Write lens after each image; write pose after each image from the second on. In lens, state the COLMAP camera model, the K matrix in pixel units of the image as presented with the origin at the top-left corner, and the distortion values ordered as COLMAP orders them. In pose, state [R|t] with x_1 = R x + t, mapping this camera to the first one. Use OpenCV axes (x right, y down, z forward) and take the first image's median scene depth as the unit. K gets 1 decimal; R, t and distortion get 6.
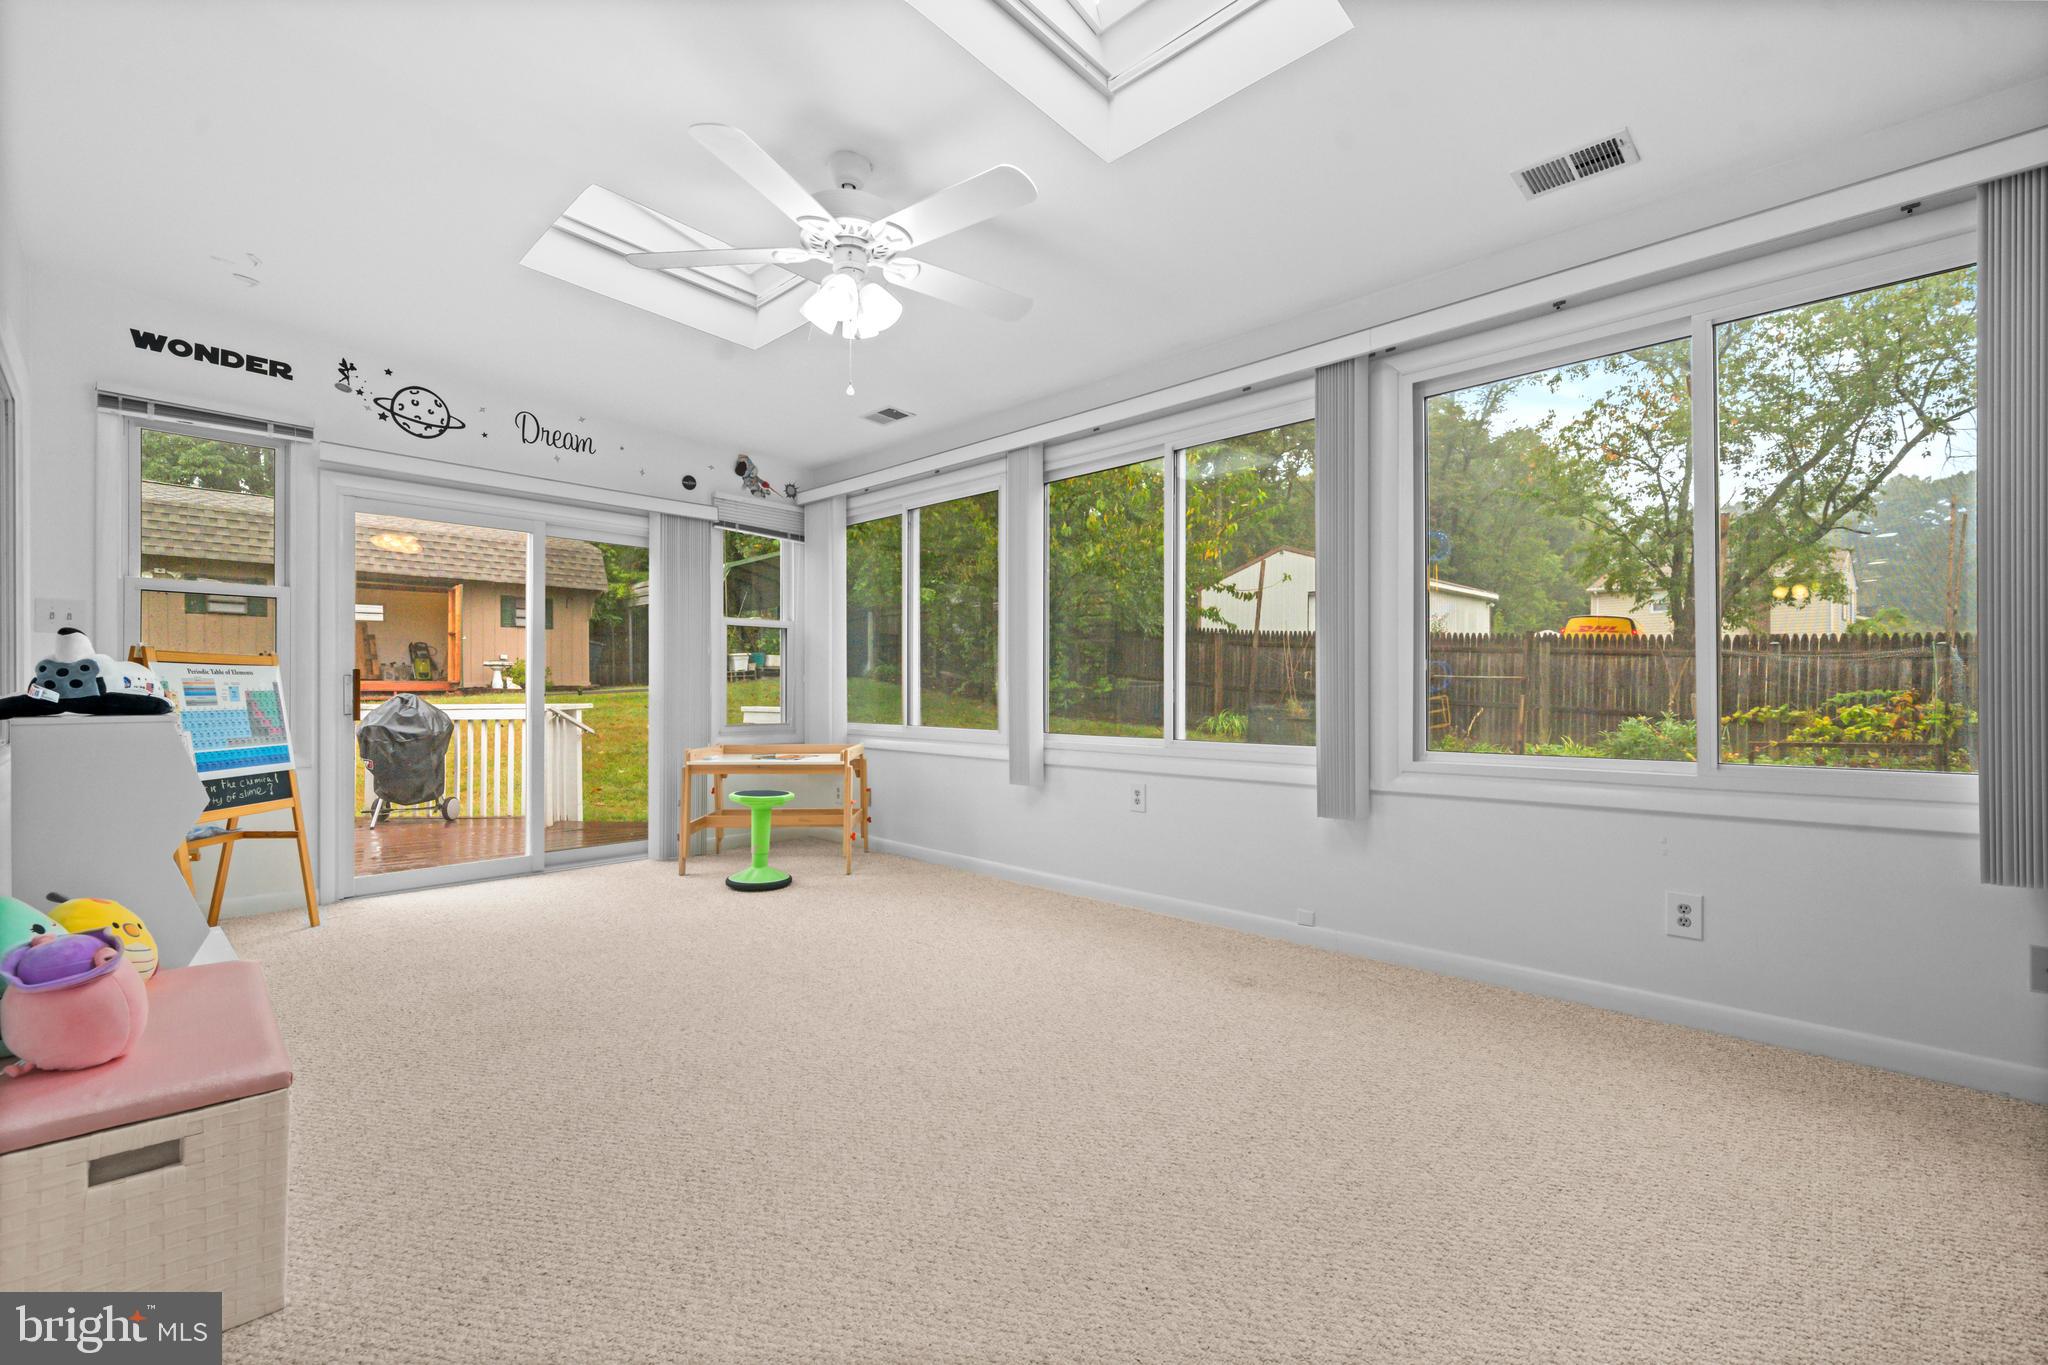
lens RADIAL K [[847.7, 0, 1022.4], [0, 847.7, 699.1], [0, 0, 1]] dist [-0.003019, -0.000797]
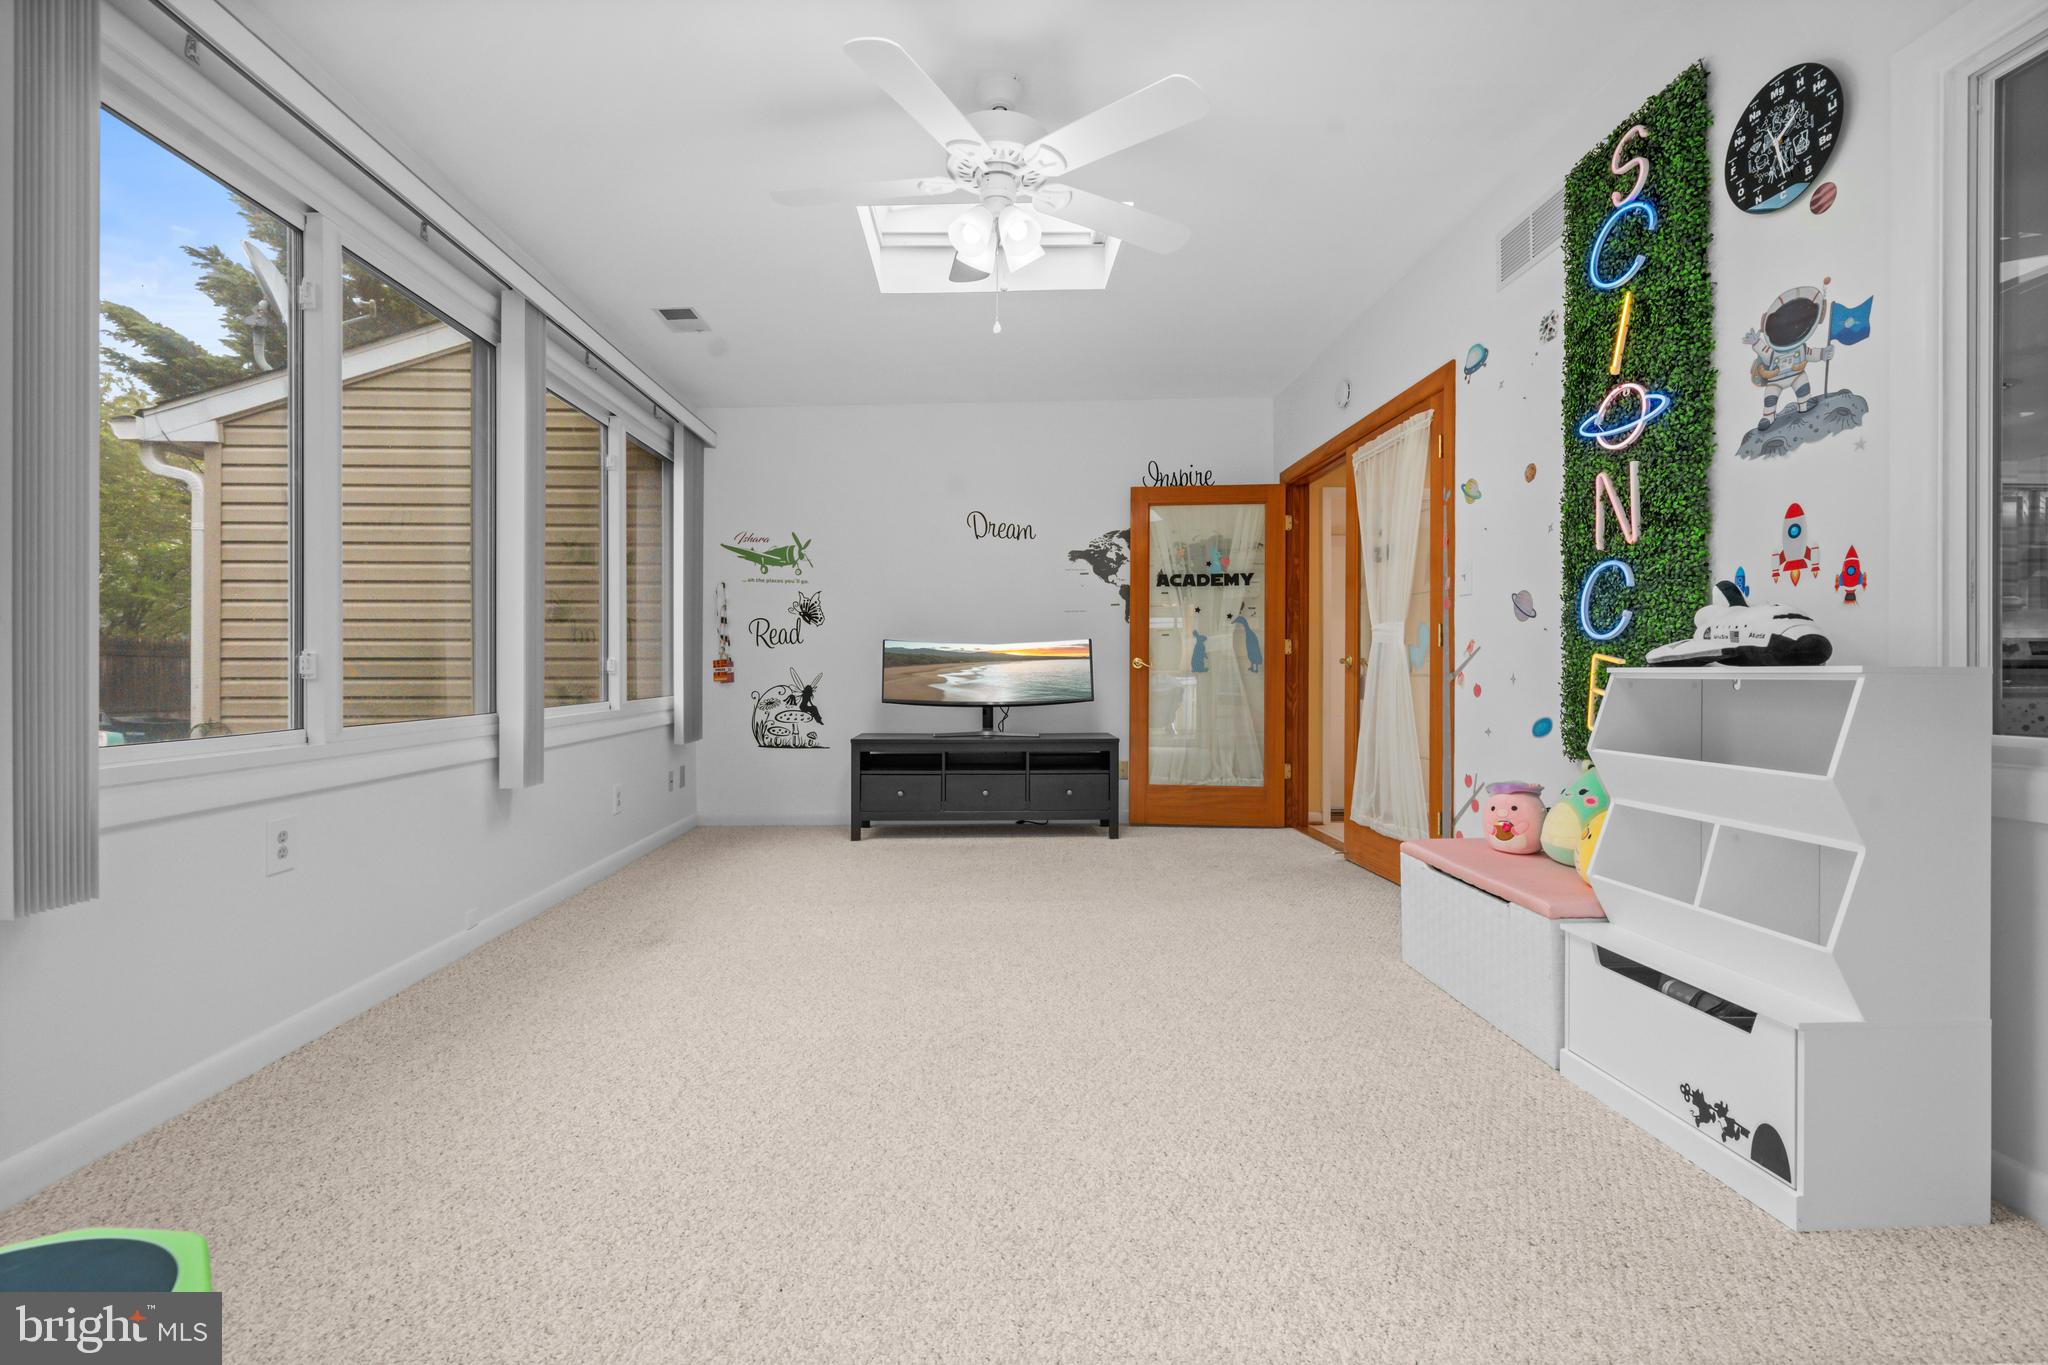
lens RADIAL K [[918.0, 0, 1019.3], [0, 918.0, 666.9], [0, 0, 1]] dist [-0.000222, -0.000073]
pose [[-0.726649, 0.000584, 0.687008, -0.546298], [0.005464, 0.999973, 0.004930, 0.004235], [-0.686987, 0.007336, -0.726633, 1.017466]]
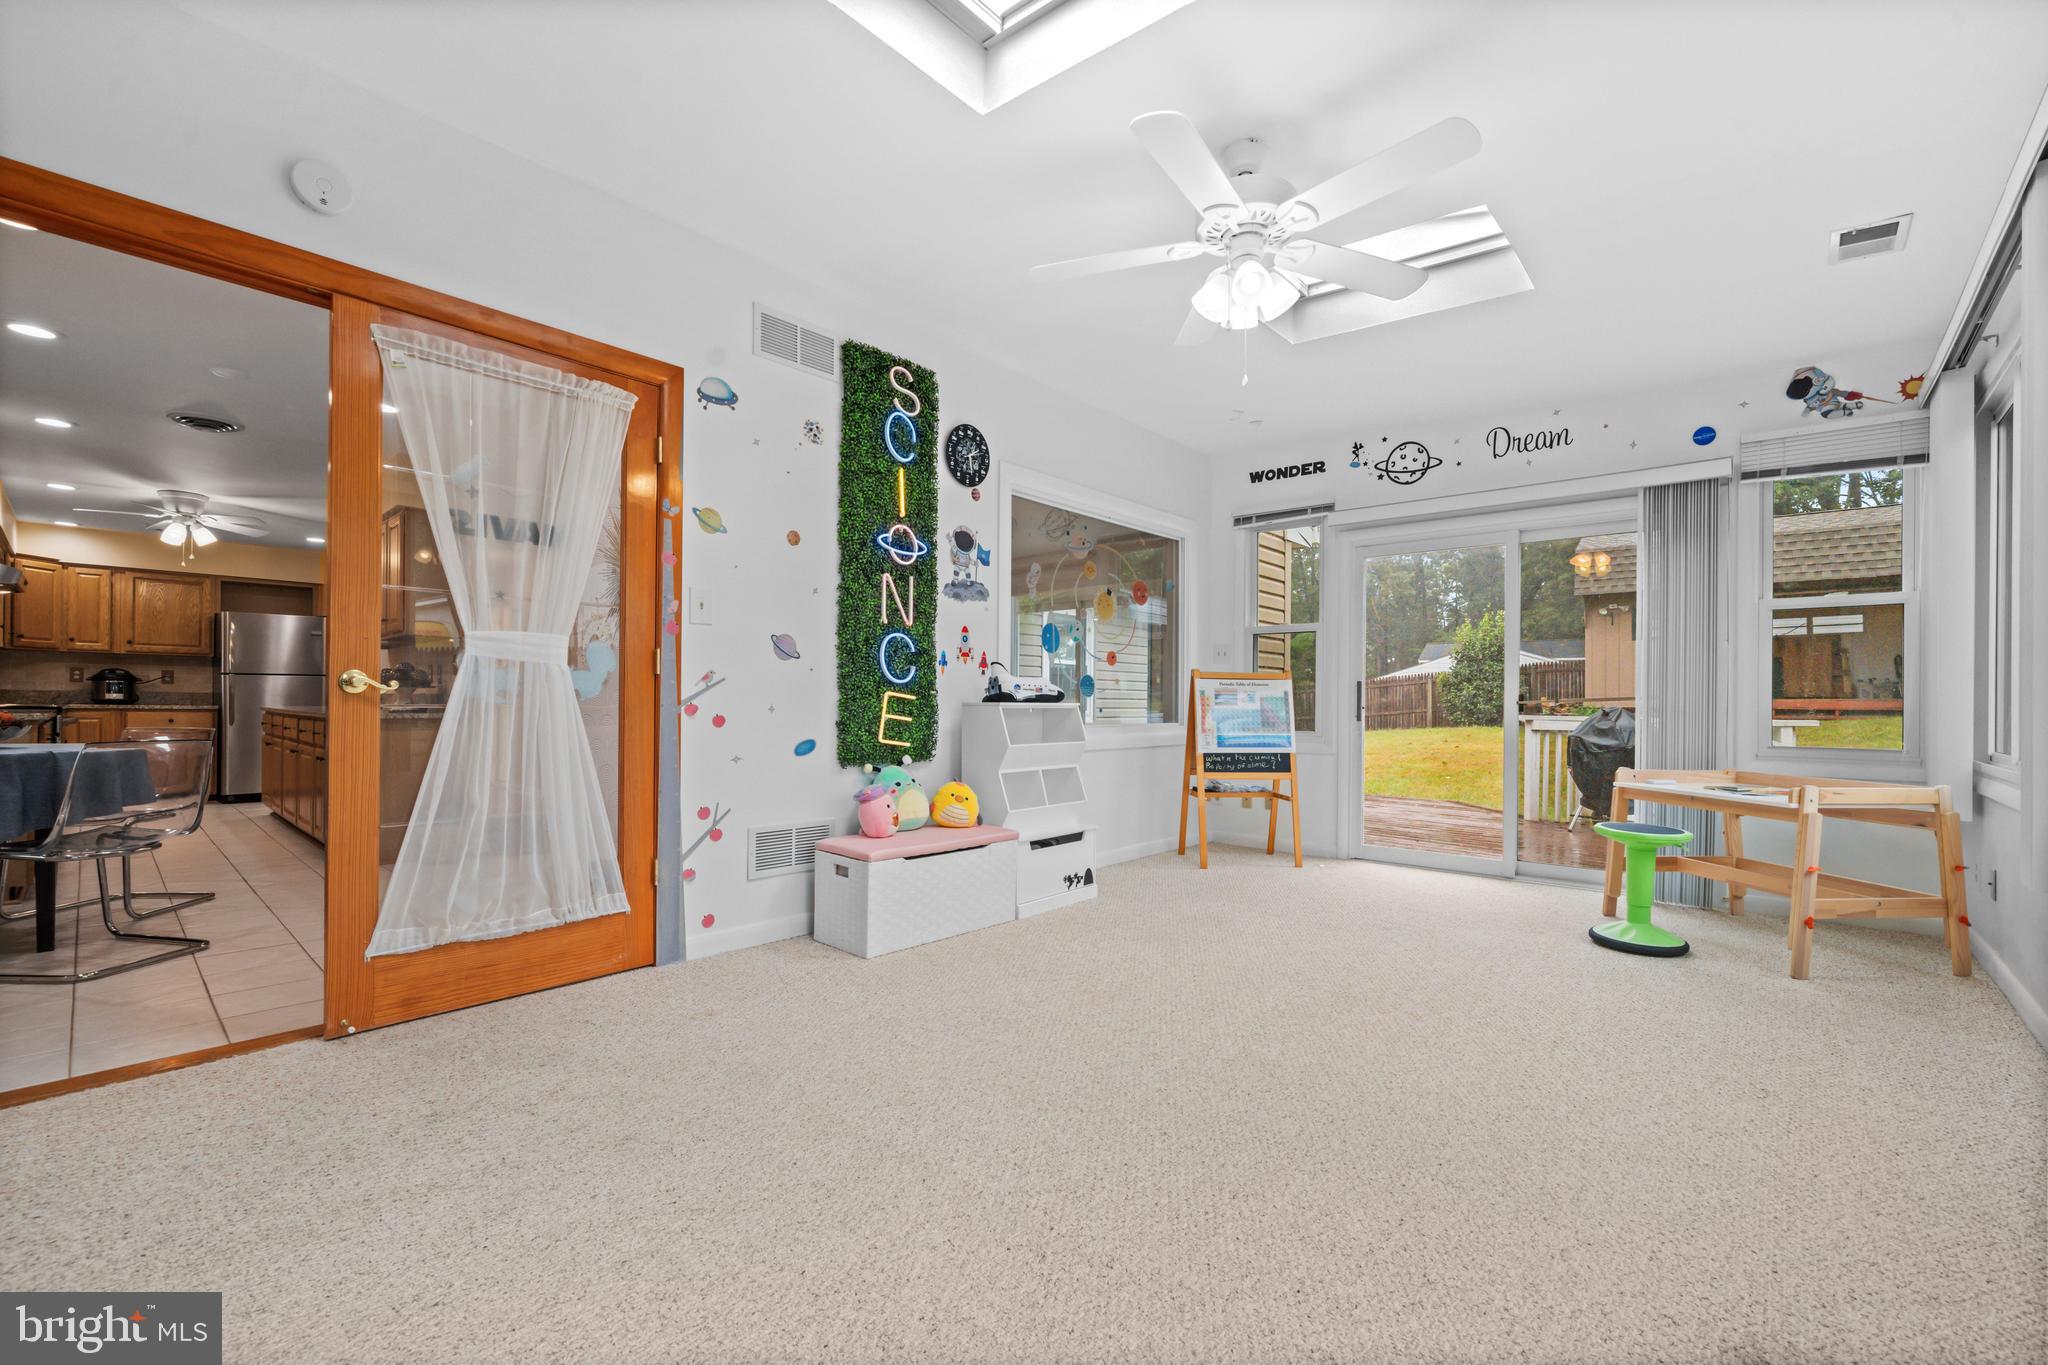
lens RADIAL K [[847.7, 0, 1022.4], [0, 847.7, 699.1], [0, 0, 1]] dist [-0.003019, -0.000797]
pose [[0.044667, -0.003434, -0.998996, 0.447128], [-0.022421, 0.999739, -0.004439, 0.008695], [0.998750, 0.022596, 0.044578, 0.414655]]
